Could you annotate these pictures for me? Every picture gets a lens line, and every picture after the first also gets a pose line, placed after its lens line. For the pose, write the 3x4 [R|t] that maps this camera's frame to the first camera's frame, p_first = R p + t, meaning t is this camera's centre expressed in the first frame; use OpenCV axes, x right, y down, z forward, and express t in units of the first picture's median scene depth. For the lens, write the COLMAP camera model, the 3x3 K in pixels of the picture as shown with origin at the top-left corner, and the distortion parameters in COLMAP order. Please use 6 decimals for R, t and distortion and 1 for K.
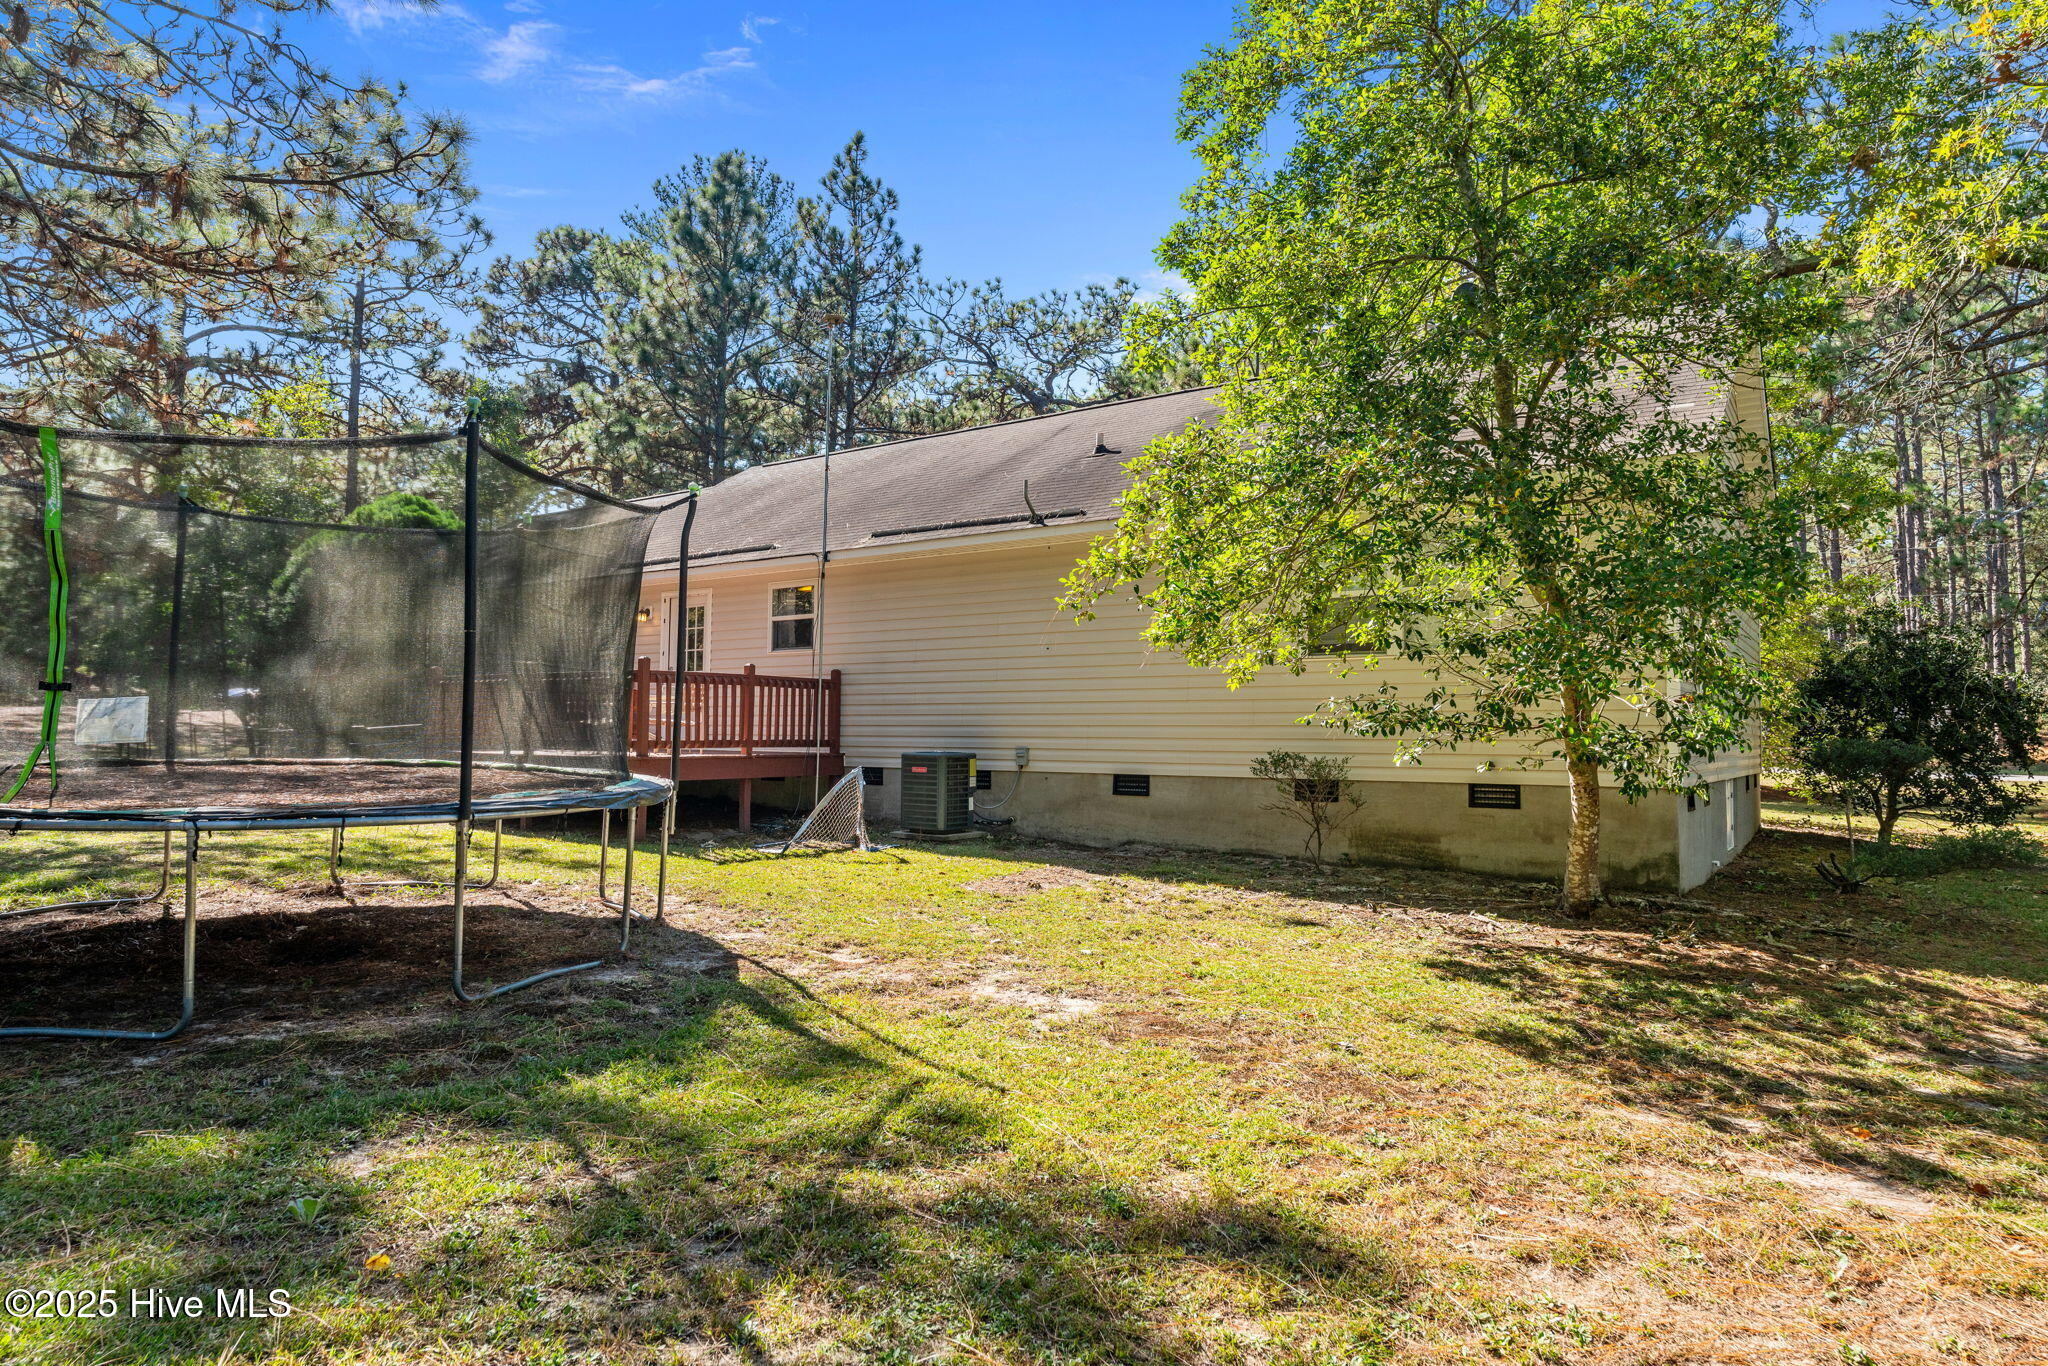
lens RADIAL K [[1121.2, 0, 1024.0], [0, 1121.2, 683.0], [0, 0, 1]] dist [-0.003537, 0.000419]
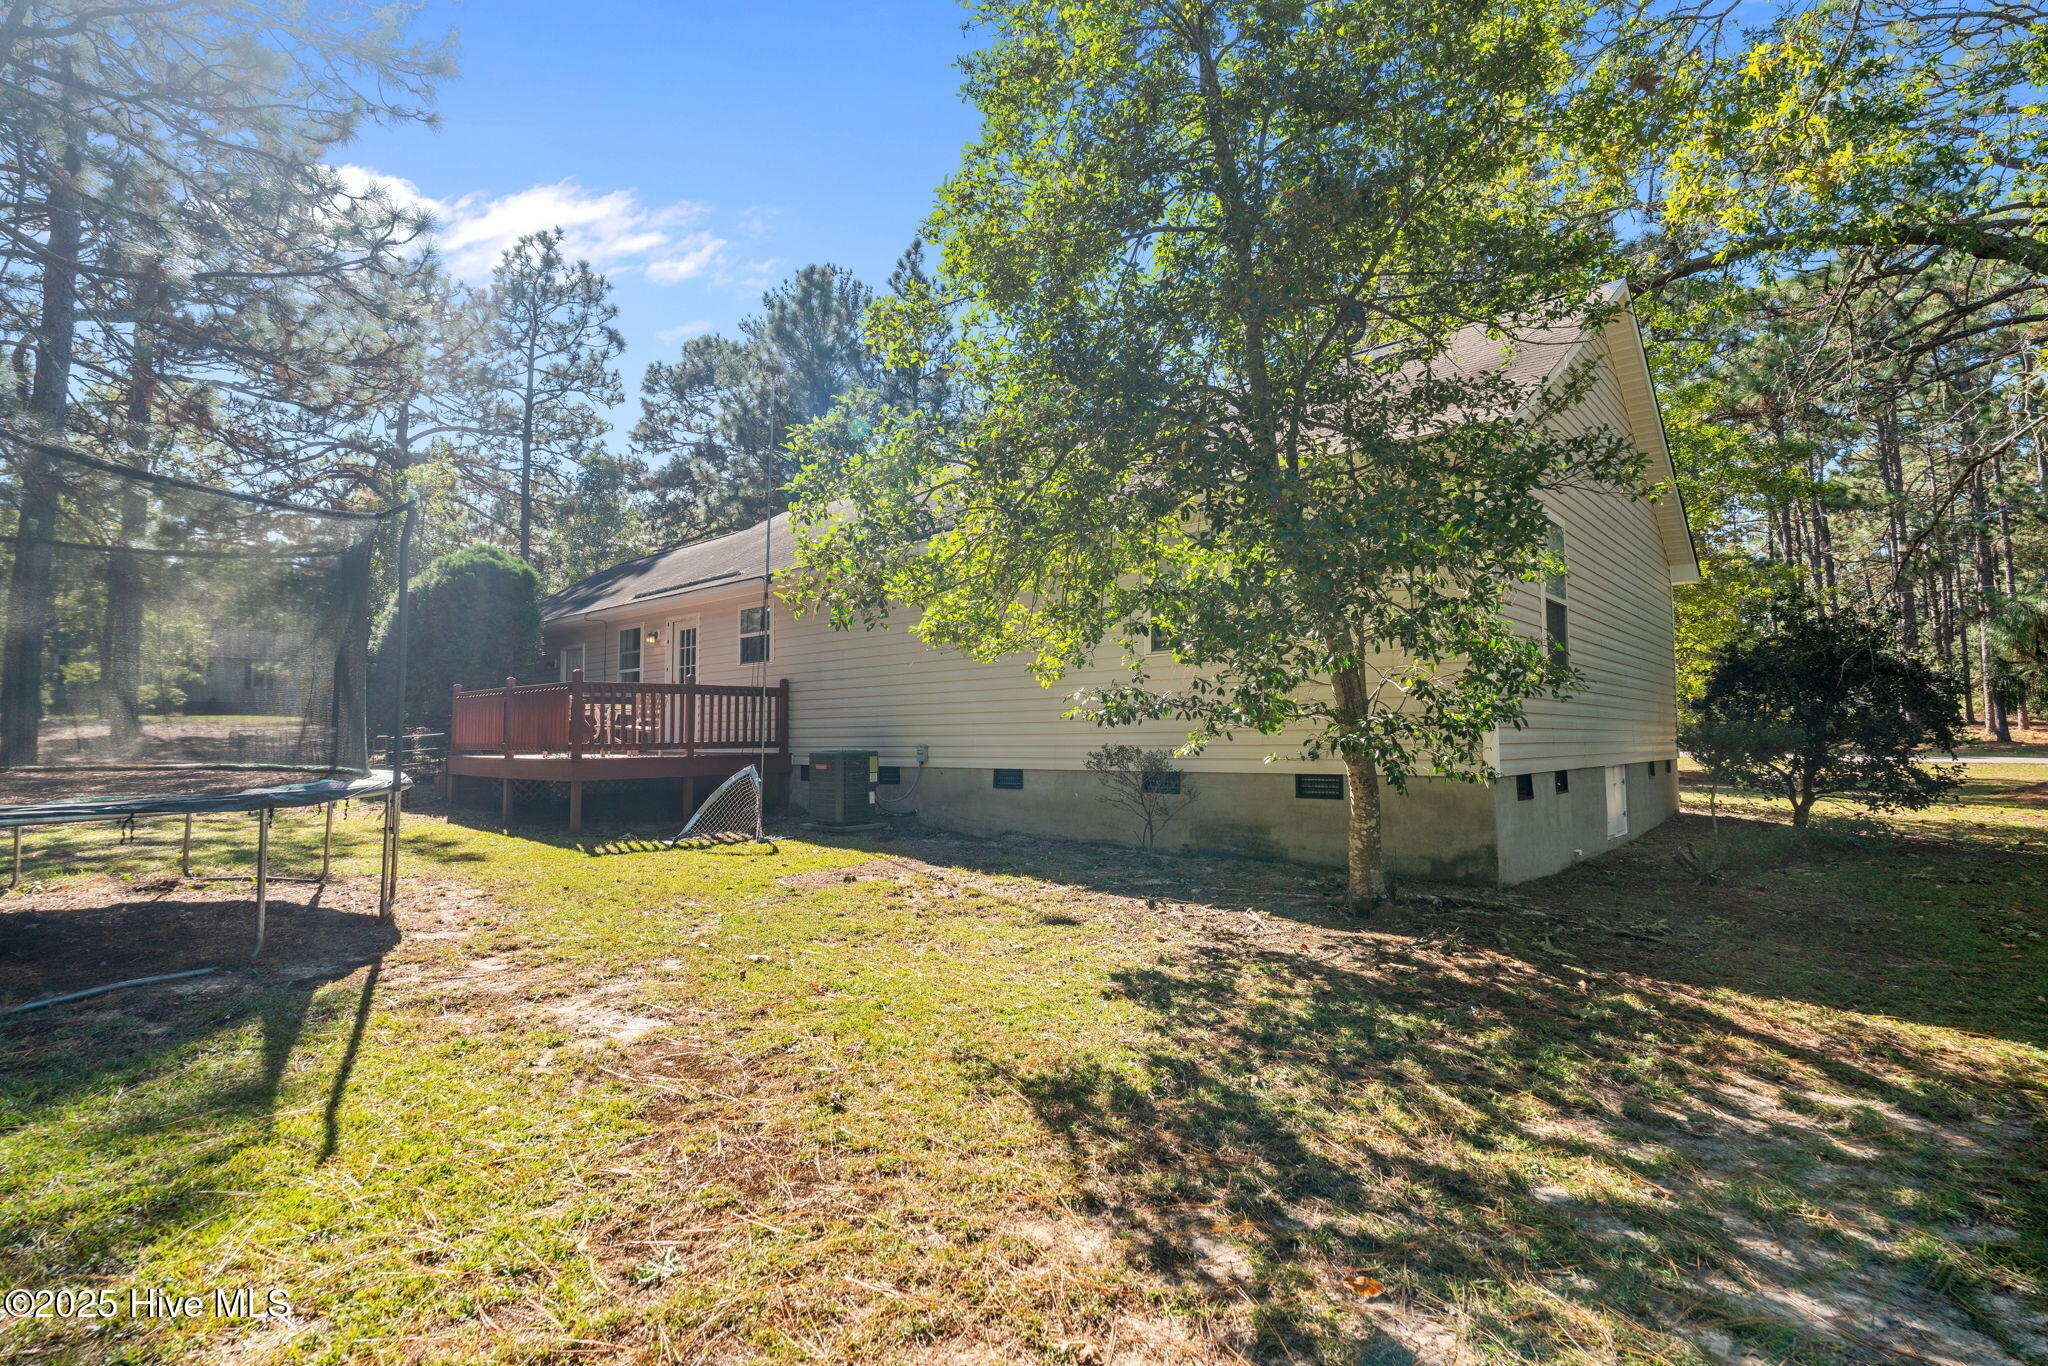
lens RADIAL K [[915.7, 0, 1001.3], [0, 915.7, 689.8], [0, 0, 1]] dist [-0.009305, -0.000141]
pose [[0.993205, -0.022481, -0.114182, 0.191113], [0.021978, 0.999742, -0.005656, 0.011105], [0.114280, 0.003108, 0.993444, 0.133828]]
